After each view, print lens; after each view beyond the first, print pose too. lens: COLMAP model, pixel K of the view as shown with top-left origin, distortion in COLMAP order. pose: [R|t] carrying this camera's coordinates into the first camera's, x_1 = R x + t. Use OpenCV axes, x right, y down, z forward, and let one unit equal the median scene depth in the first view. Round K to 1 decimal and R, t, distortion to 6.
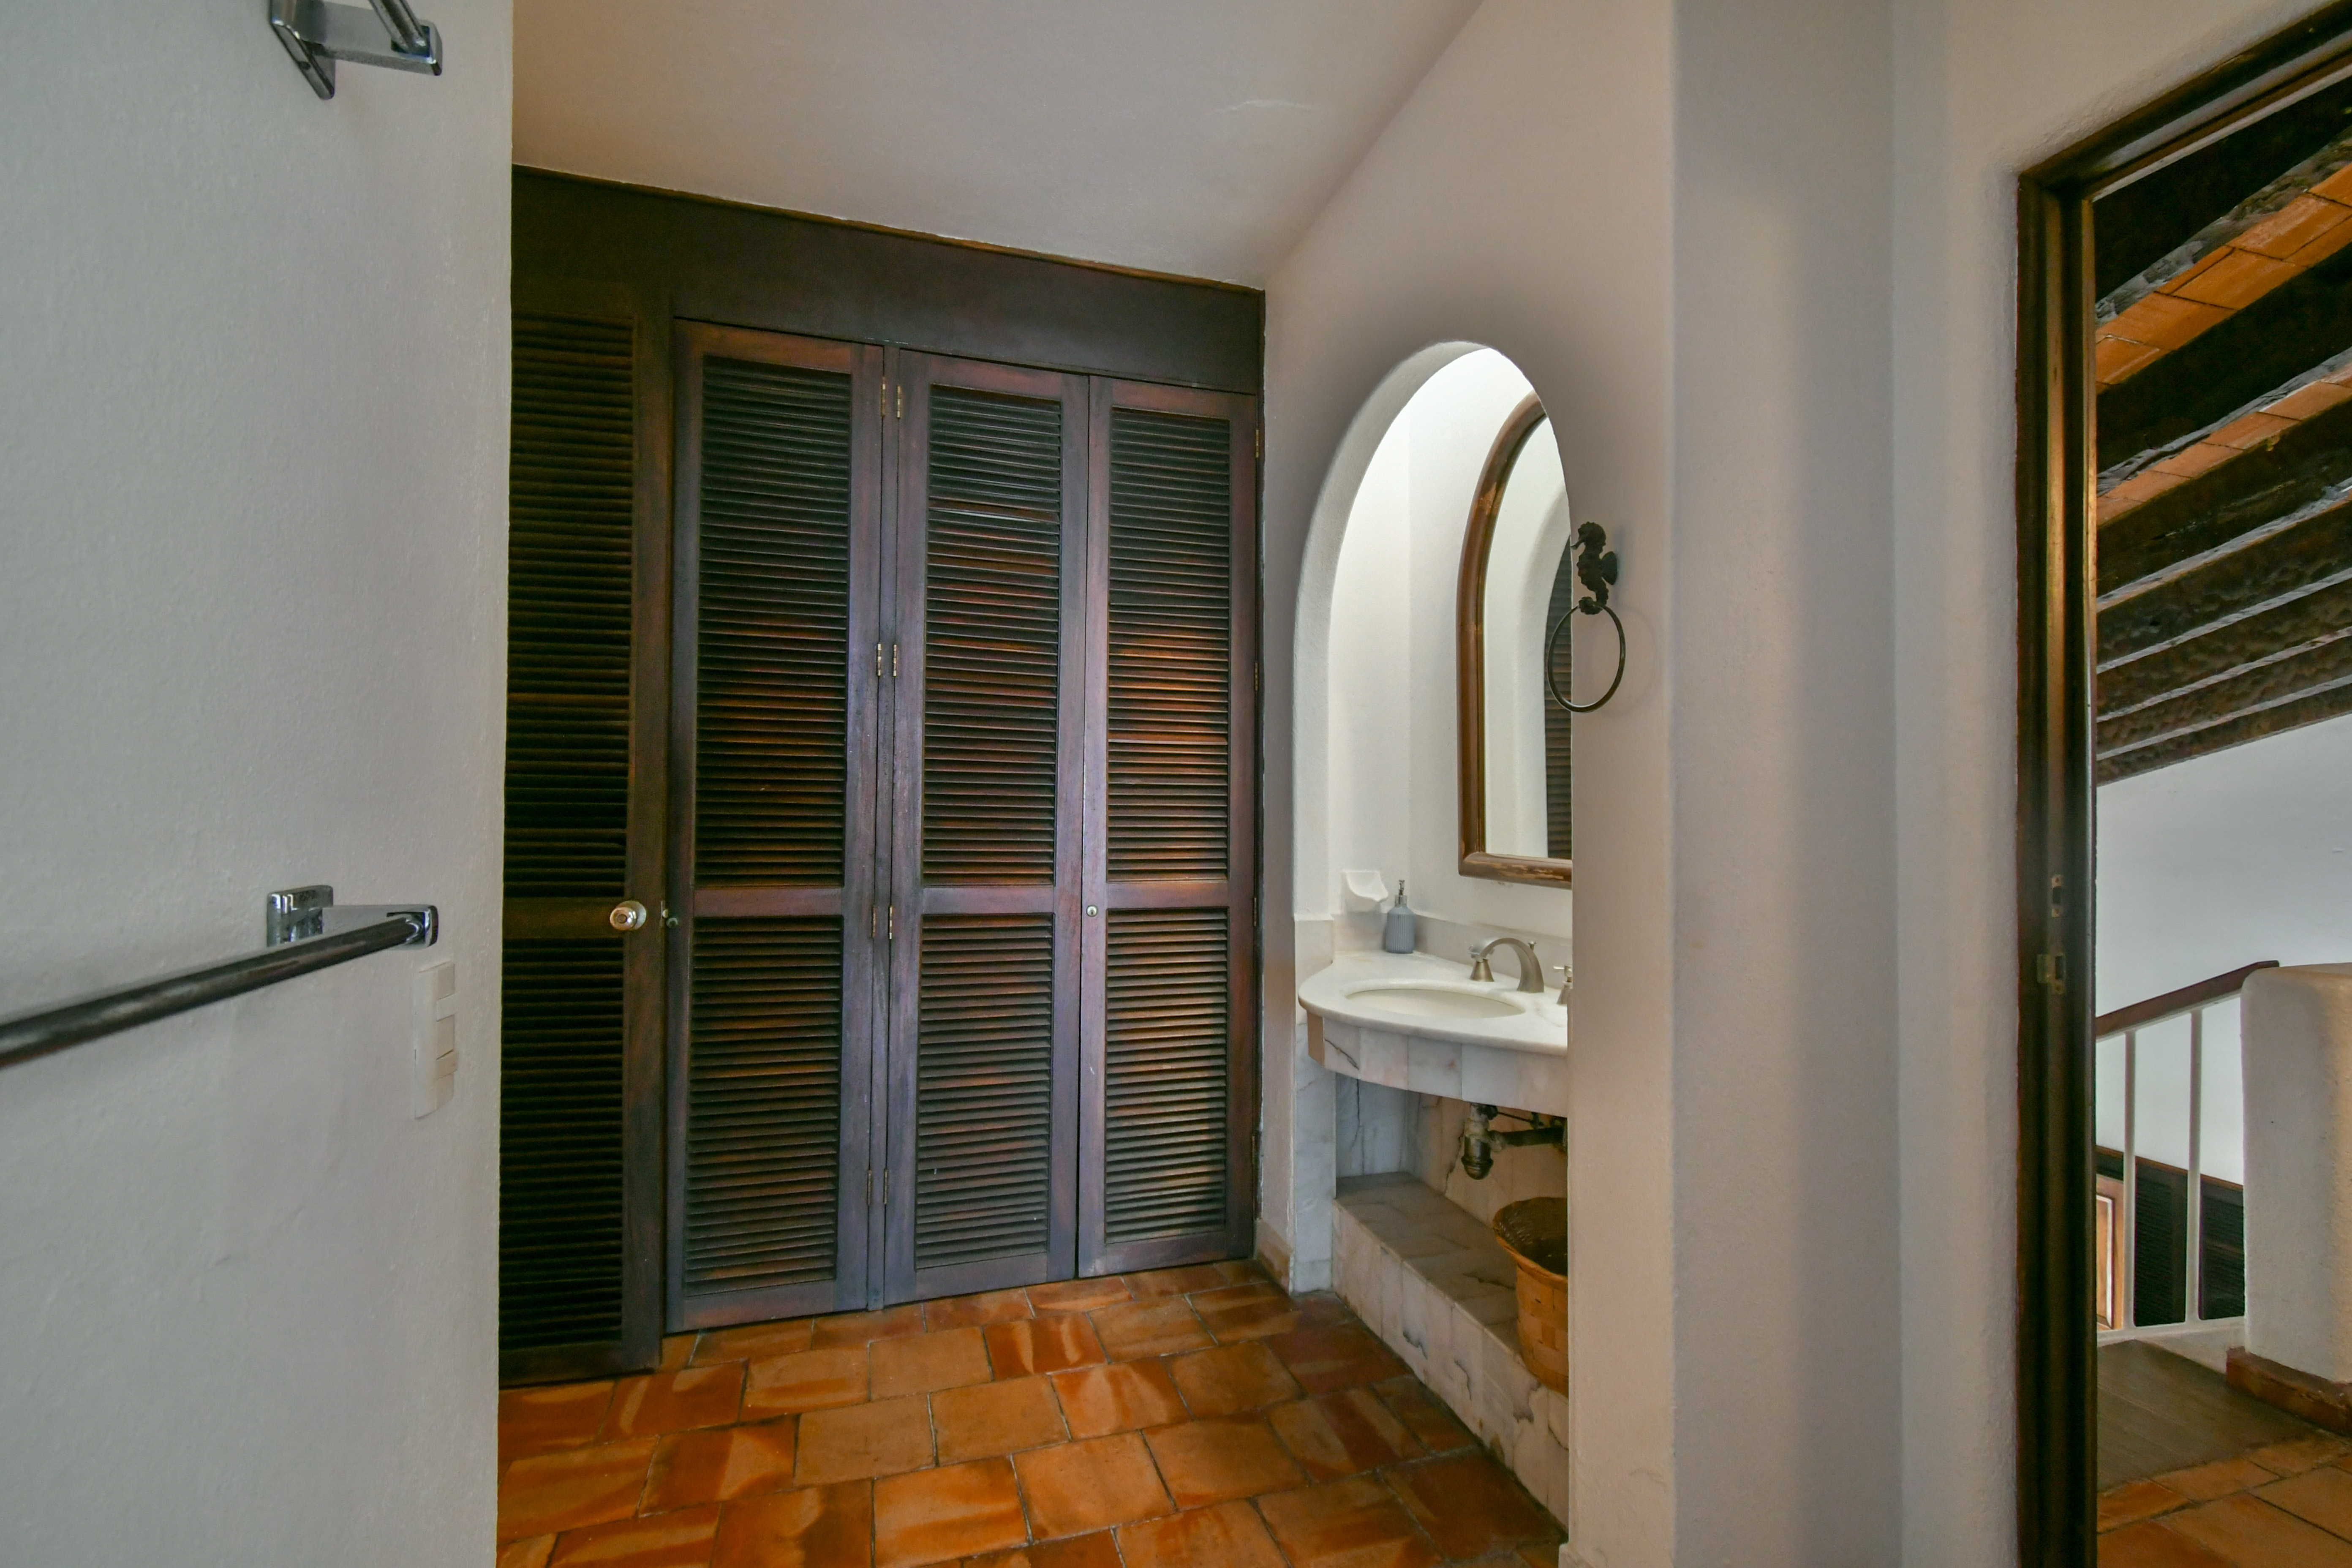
lens RADIAL K [[1028.5, 0, 1185.5], [0, 1028.5, 797.9], [0, 0, 1]] dist [-0.004420, -0.001195]
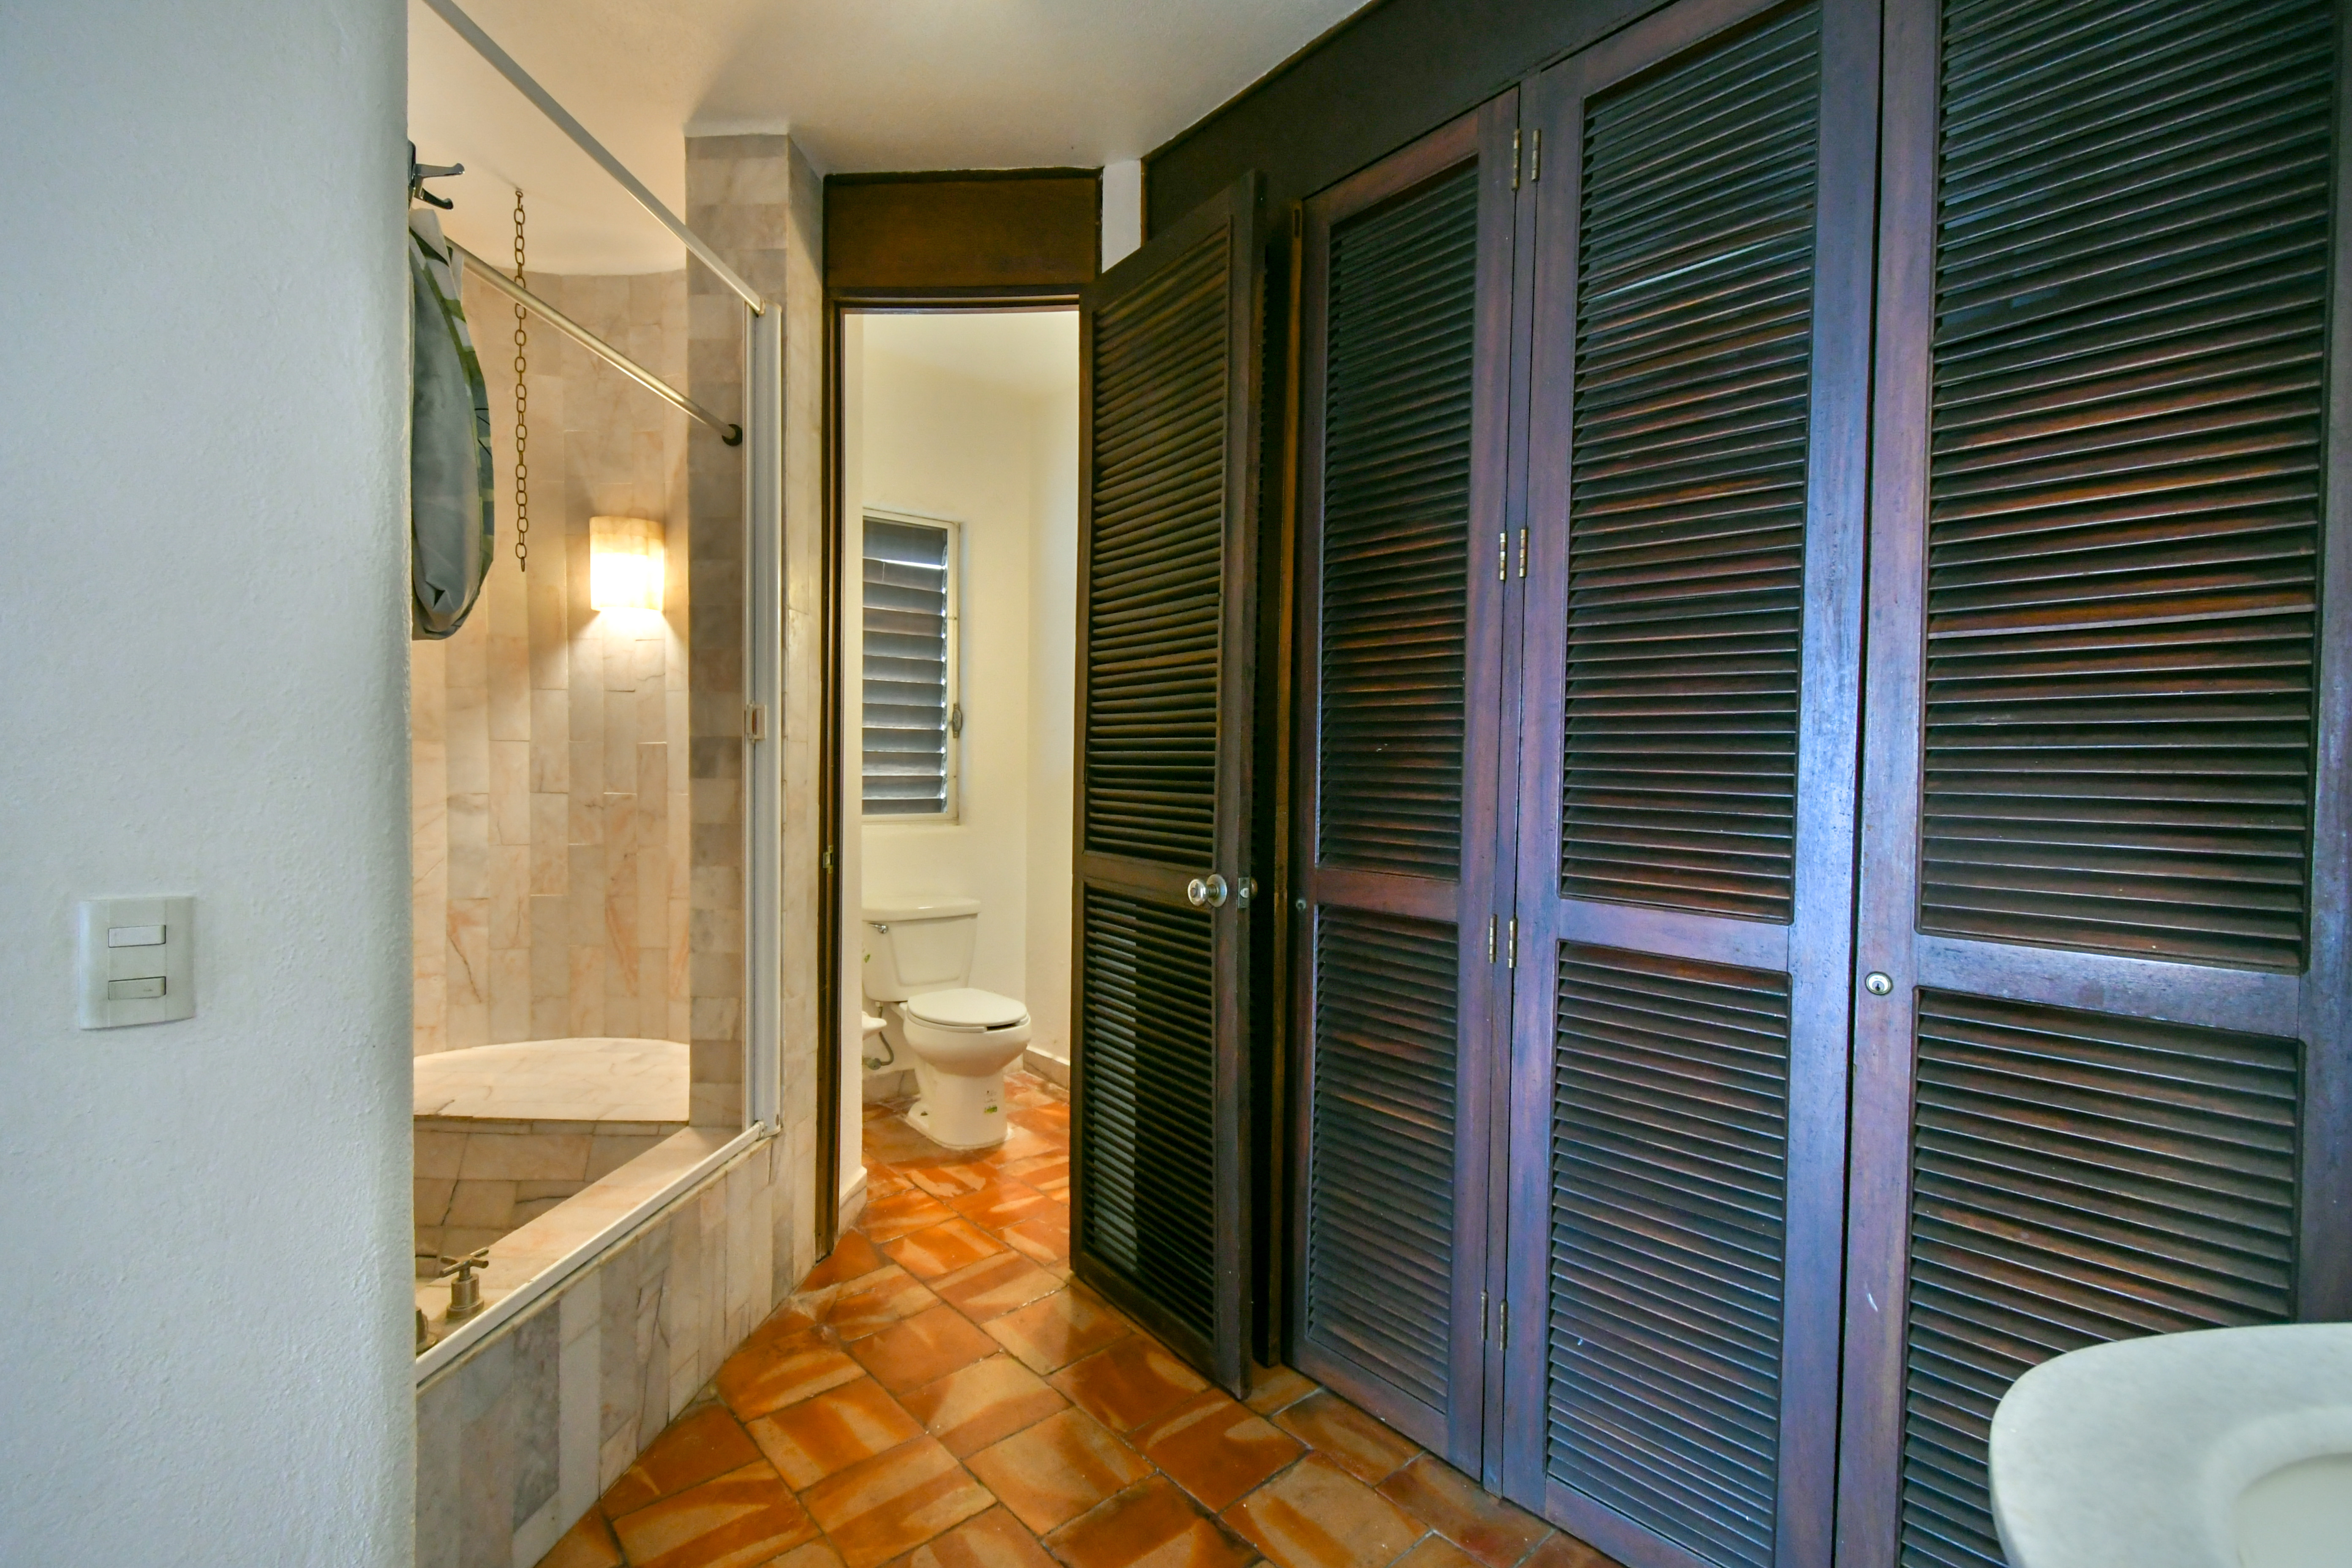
lens RADIAL K [[1028.5, 0, 1171.4], [0, 1028.5, 792.1], [0, 0, 1]] dist [-0.004420, -0.001195]
pose [[0.399790, 0.020853, -0.916369, 0.240169], [-0.001257, 0.999753, 0.022202, 0.006726], [0.916606, -0.007725, 0.399718, 0.523802]]
